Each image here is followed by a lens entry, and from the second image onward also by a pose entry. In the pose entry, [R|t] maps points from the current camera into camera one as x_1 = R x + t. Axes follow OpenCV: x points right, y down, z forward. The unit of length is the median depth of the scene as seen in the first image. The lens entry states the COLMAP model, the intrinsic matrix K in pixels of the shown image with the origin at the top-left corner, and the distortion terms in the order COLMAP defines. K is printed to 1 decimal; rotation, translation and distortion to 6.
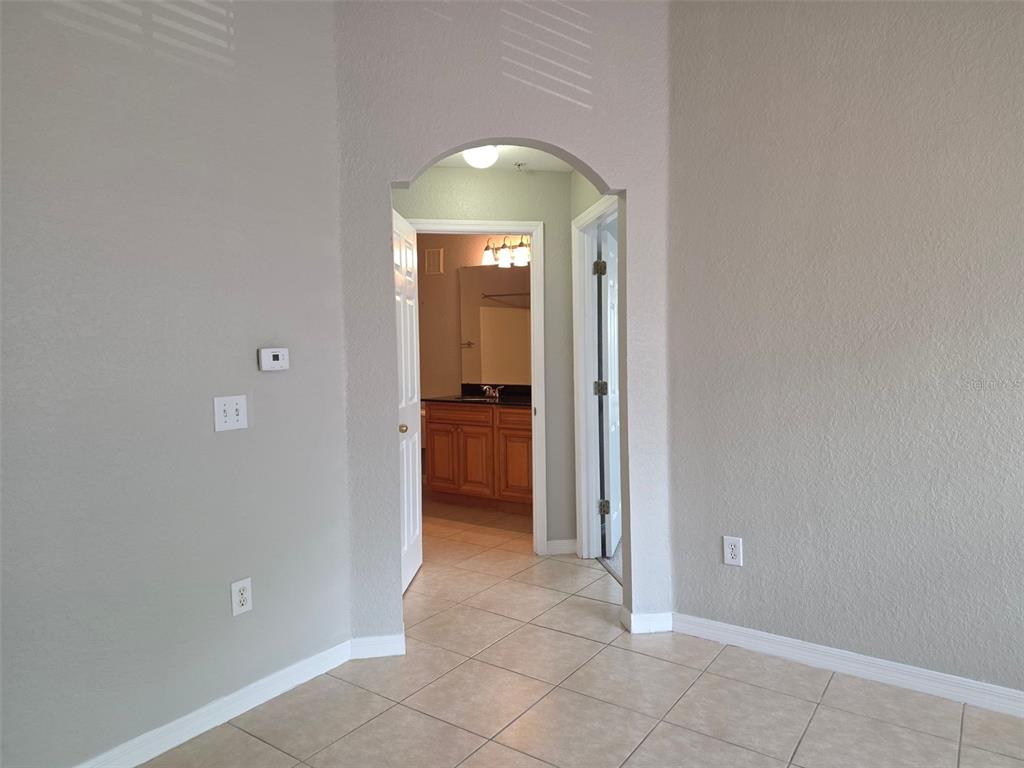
lens RADIAL K [[683.2, 0, 523.6], [0, 683.2, 391.1], [0, 0, 1]] dist [0.109435, -0.077345]
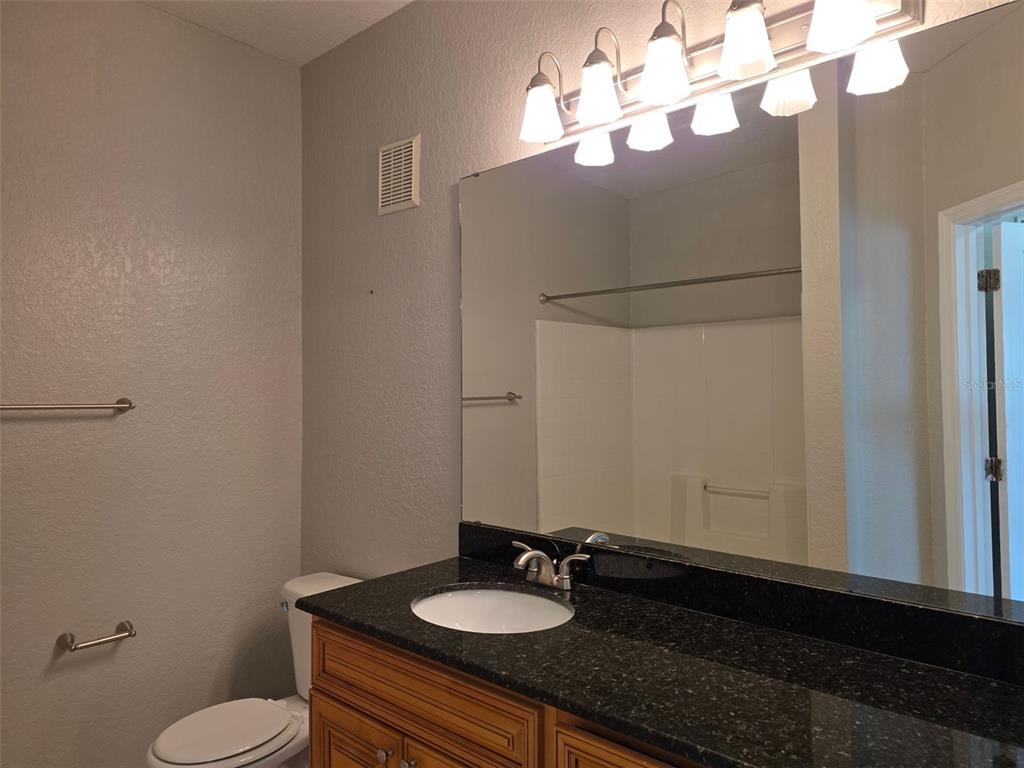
lens RADIAL K [[680.8, 0, 512.0], [0, 680.8, 384.0], [0, 0, 1]] dist [0.104930, -0.090725]
pose [[0.991757, 0.001087, -0.128127, -0.023444], [-0.011500, 0.996684, -0.080557, -0.050573], [0.127615, 0.081367, 0.988481, 0.671034]]
